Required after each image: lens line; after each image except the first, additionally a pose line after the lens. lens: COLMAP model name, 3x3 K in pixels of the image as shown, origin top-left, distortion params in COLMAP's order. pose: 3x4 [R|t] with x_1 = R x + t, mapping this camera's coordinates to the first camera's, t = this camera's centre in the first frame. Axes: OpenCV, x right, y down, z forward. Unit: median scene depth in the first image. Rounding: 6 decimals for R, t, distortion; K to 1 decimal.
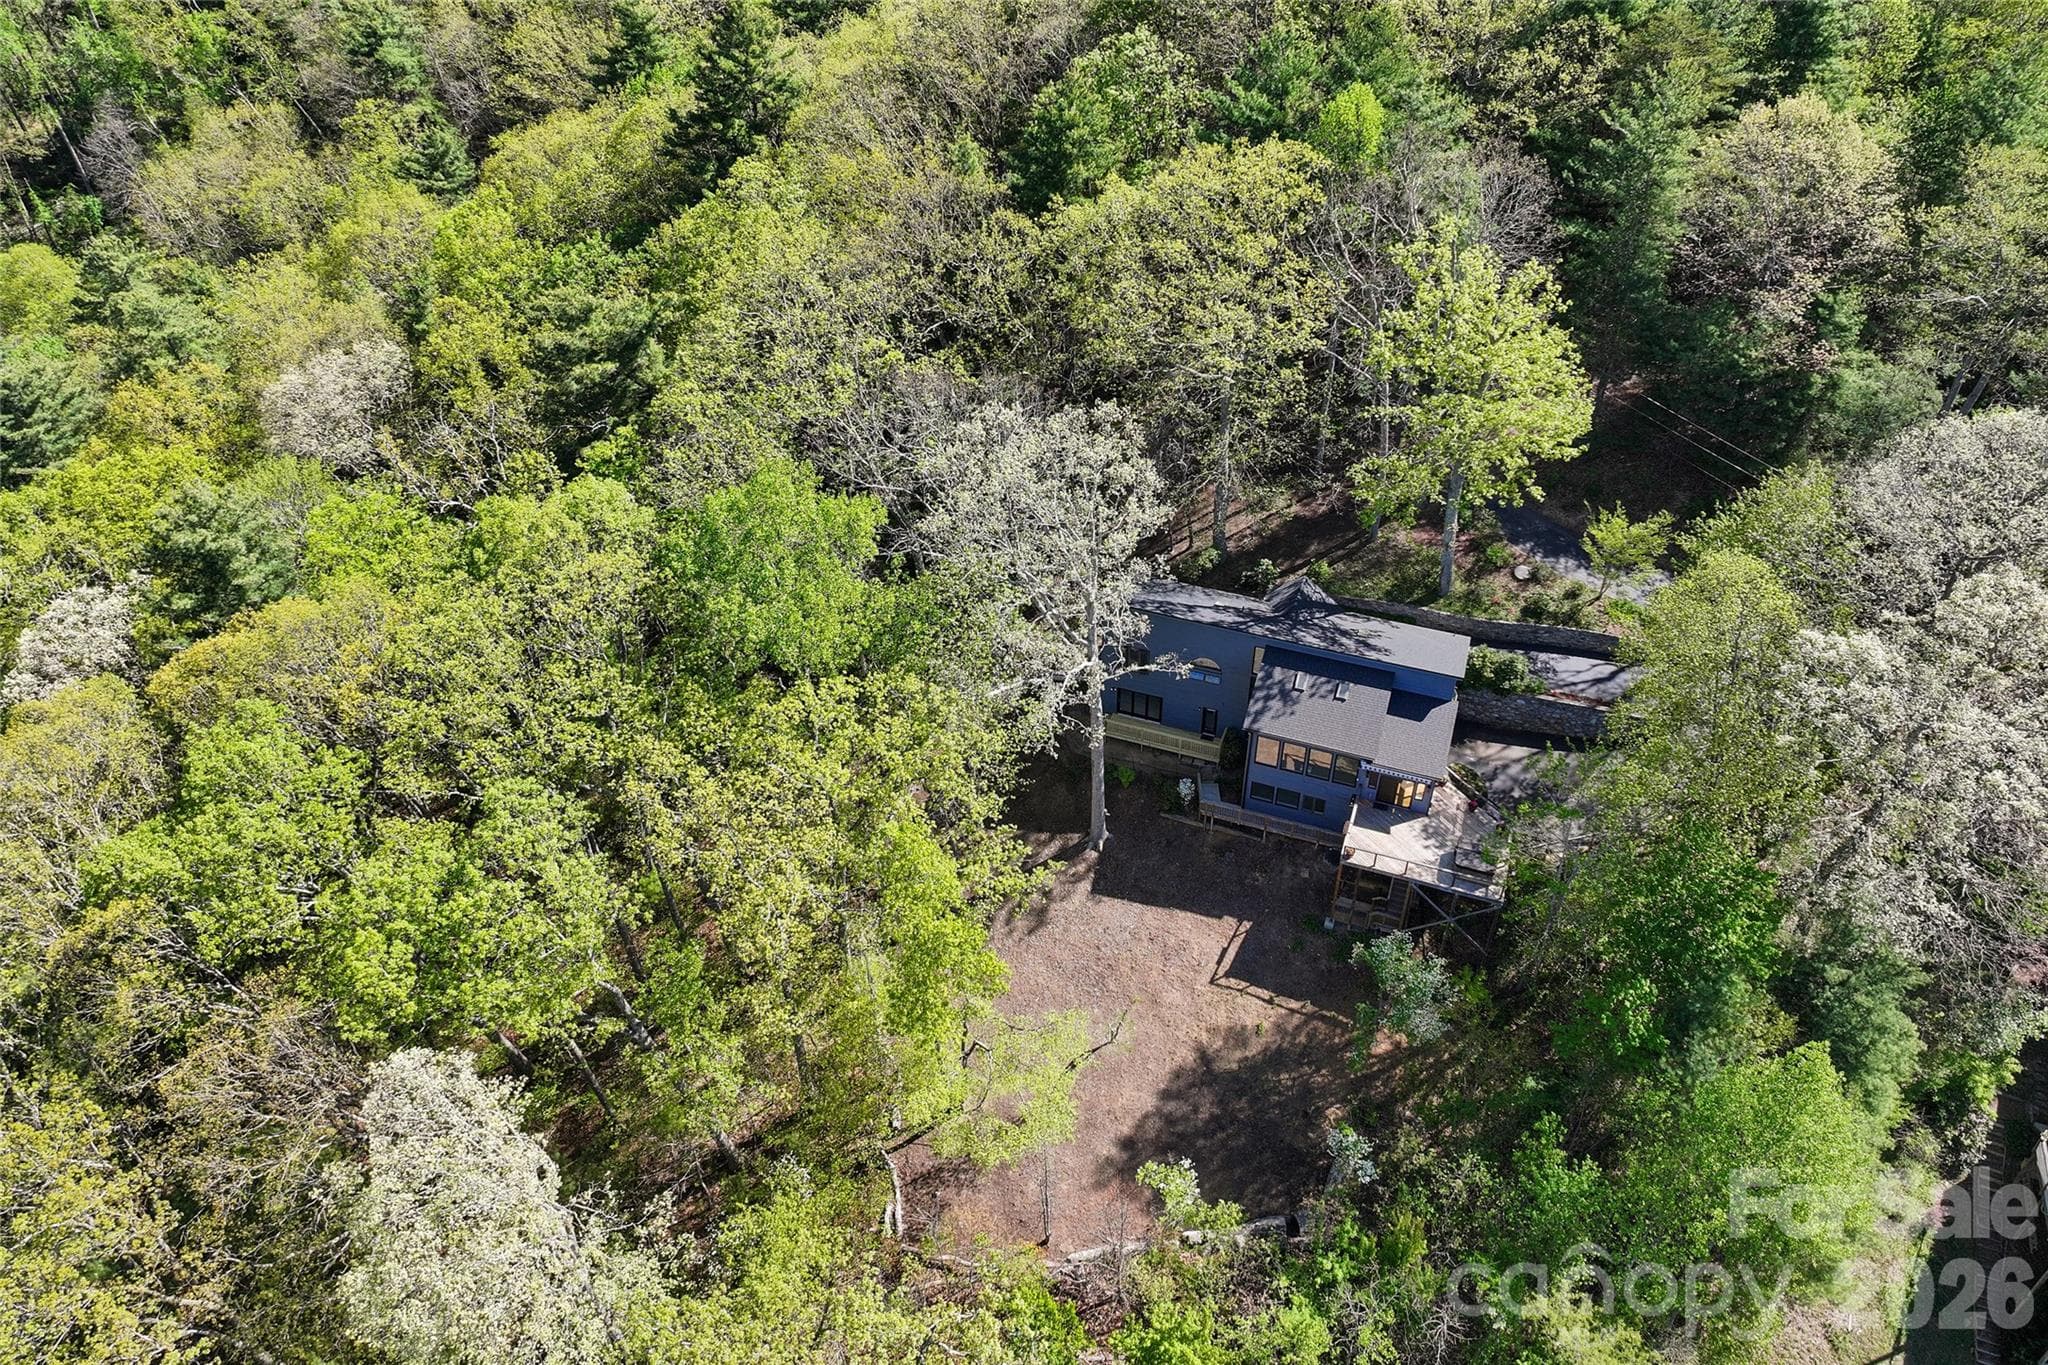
lens RADIAL K [[1447.8, 0, 1027.1], [0, 1447.8, 595.9], [0, 0, 1]] dist [0.002905, 0.010601]
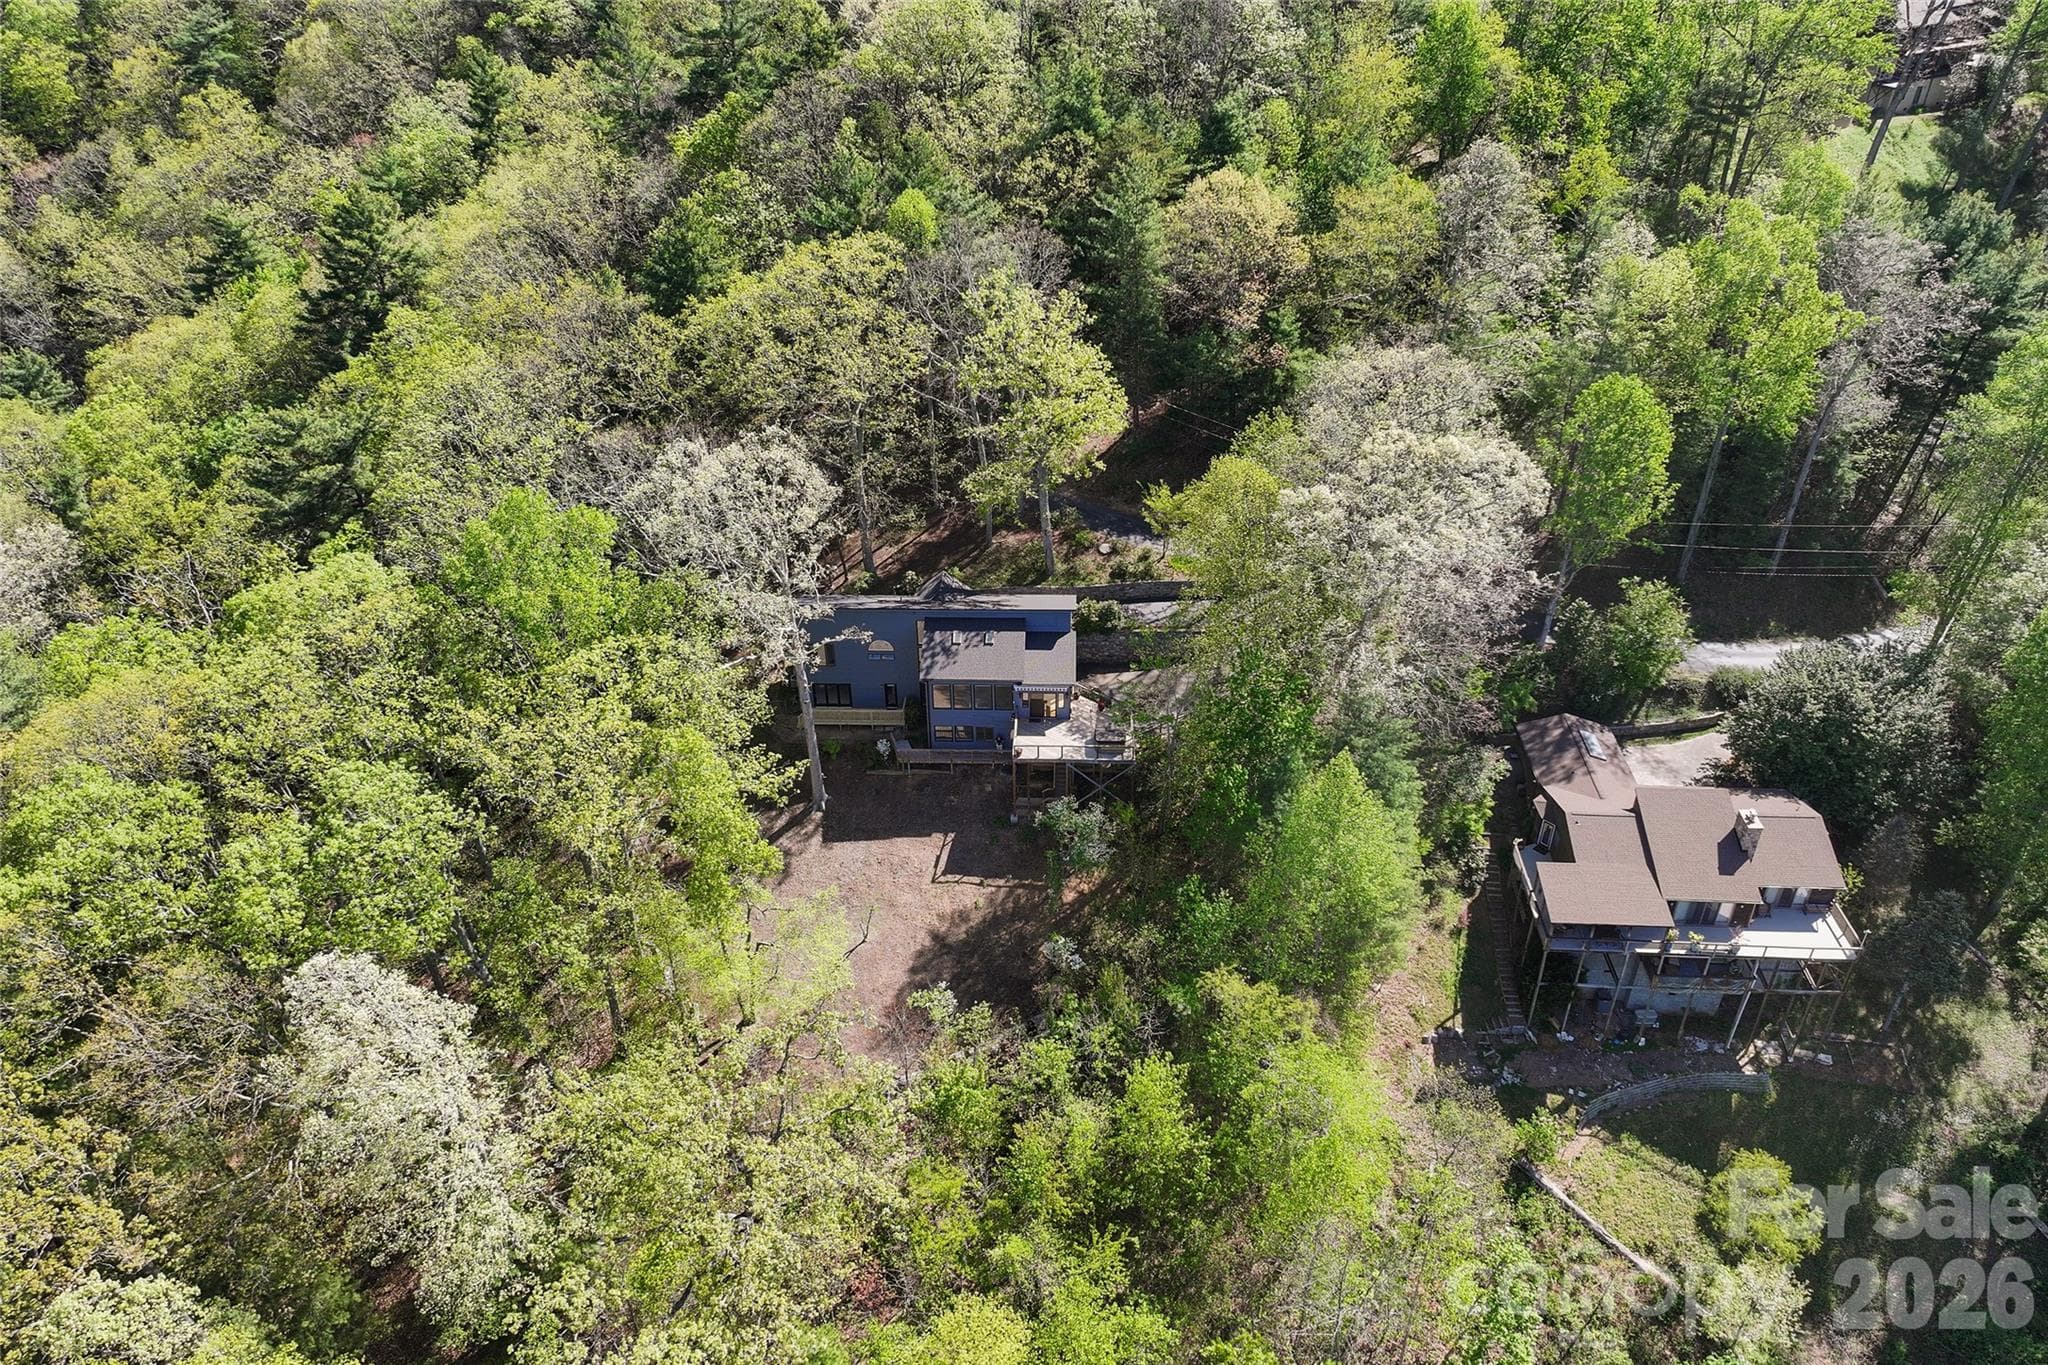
lens RADIAL K [[1449.0, 0, 1029.4], [0, 1449.0, 686.6], [0, 0, 1]] dist [0.000957, 0.016874]
pose [[0.949411, -0.170000, 0.264043, -0.088529], [0.191486, 0.979798, -0.057693, 0.176139], [-0.248901, 0.105335, 0.962784, -0.225138]]
